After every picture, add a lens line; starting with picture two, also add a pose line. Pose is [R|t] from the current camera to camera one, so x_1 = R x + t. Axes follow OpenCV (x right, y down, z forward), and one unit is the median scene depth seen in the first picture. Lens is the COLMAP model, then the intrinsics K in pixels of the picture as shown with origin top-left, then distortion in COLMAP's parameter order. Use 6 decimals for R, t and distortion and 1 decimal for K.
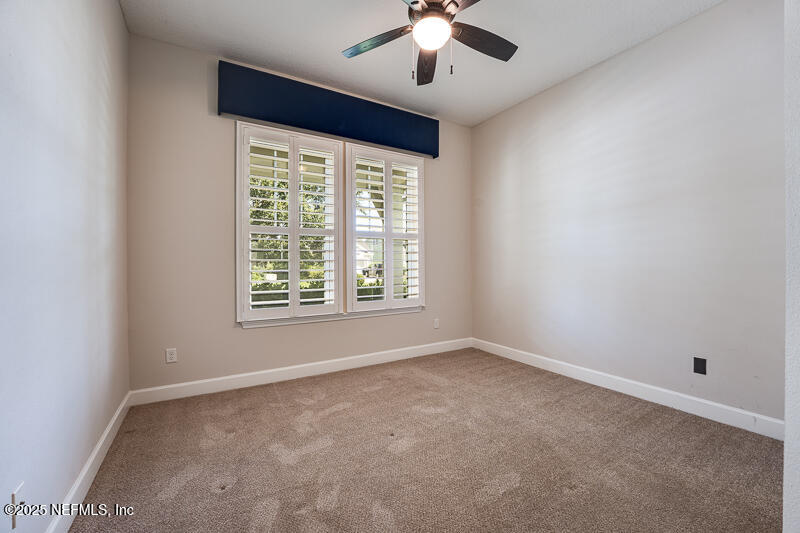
lens RADIAL K [[326.1, 0, 400.3], [0, 326.1, 265.9], [0, 0, 1]] dist [-0.027909, 0.002588]
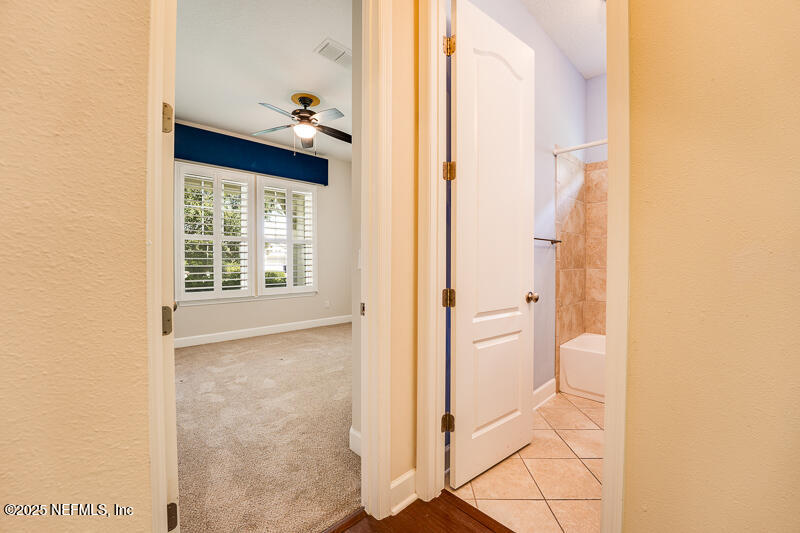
lens RADIAL K [[326.1, 0, 401.4], [0, 326.1, 266.6], [0, 0, 1]] dist [-0.027909, 0.002588]
pose [[0.974361, -0.001194, 0.224989, 0.130894], [-0.000393, 0.999975, 0.007008, 0.006503], [-0.224991, -0.006917, 0.974336, -0.527948]]
